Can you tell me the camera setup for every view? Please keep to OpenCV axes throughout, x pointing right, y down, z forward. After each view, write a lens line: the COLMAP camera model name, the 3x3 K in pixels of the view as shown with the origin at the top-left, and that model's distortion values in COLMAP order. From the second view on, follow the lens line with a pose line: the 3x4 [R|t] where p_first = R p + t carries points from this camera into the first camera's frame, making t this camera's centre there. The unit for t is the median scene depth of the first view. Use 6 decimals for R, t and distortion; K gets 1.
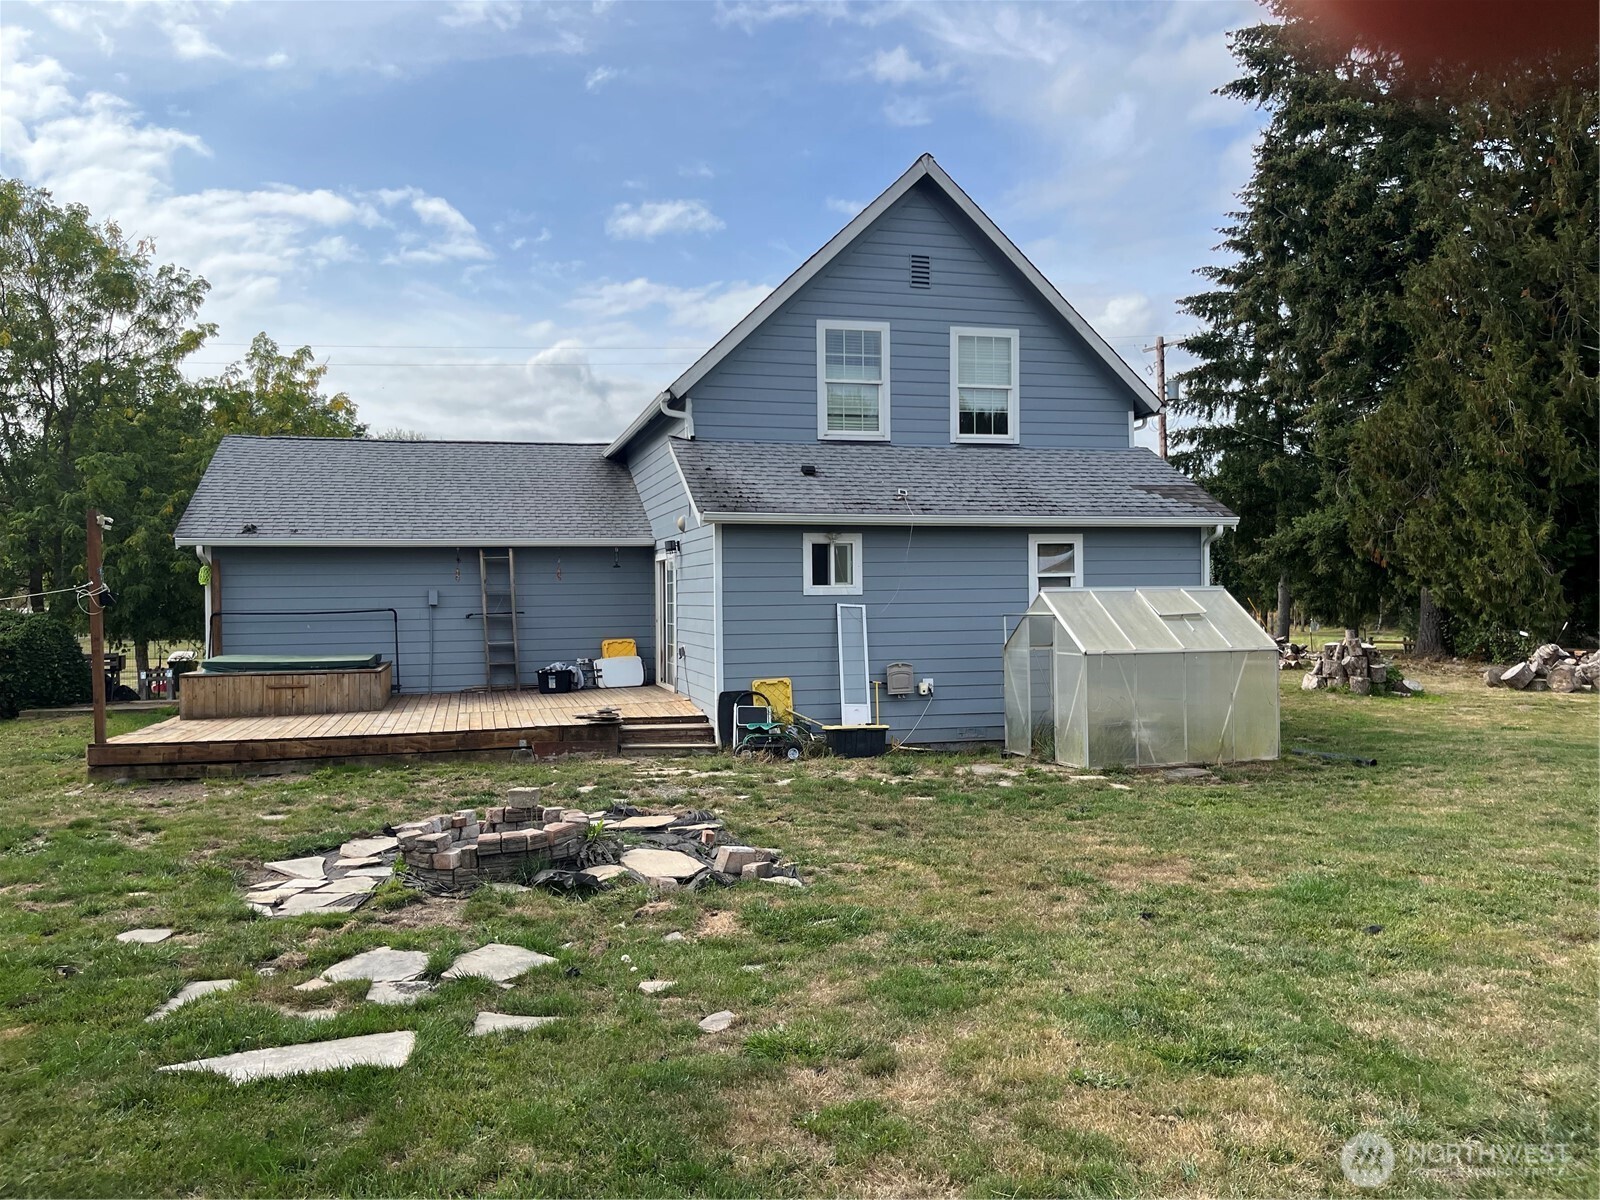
lens RADIAL K [[1180.8, 0, 800.0], [0, 1180.8, 600.0], [0, 0, 1]] dist [0.020223, -0.056661]
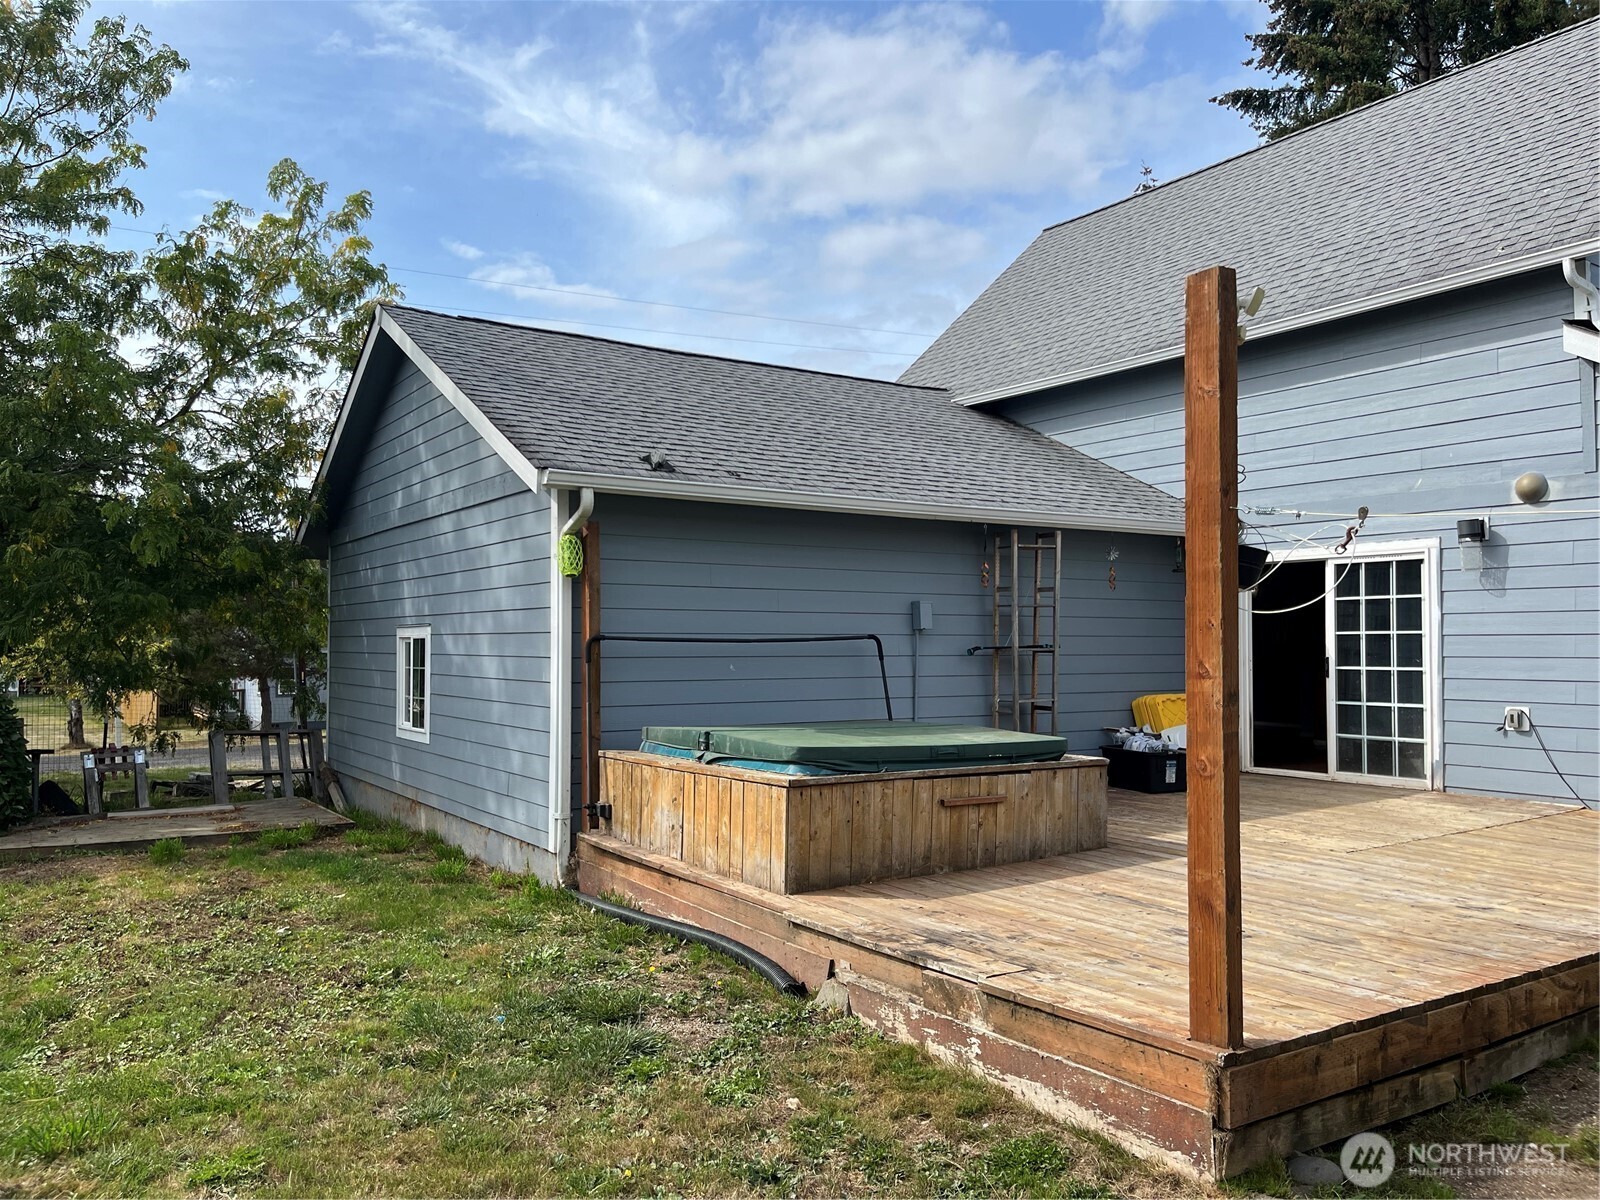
lens RADIAL K [[1212.0, 0, 800.0], [0, 1212.0, 600.0], [0, 0, 1]] dist [0.002105, -0.065840]
pose [[0.944951, 0.029119, 0.325915, -0.595132], [-0.015052, 0.998846, -0.045602, 0.018512], [-0.326867, 0.038186, 0.944299, 0.550716]]
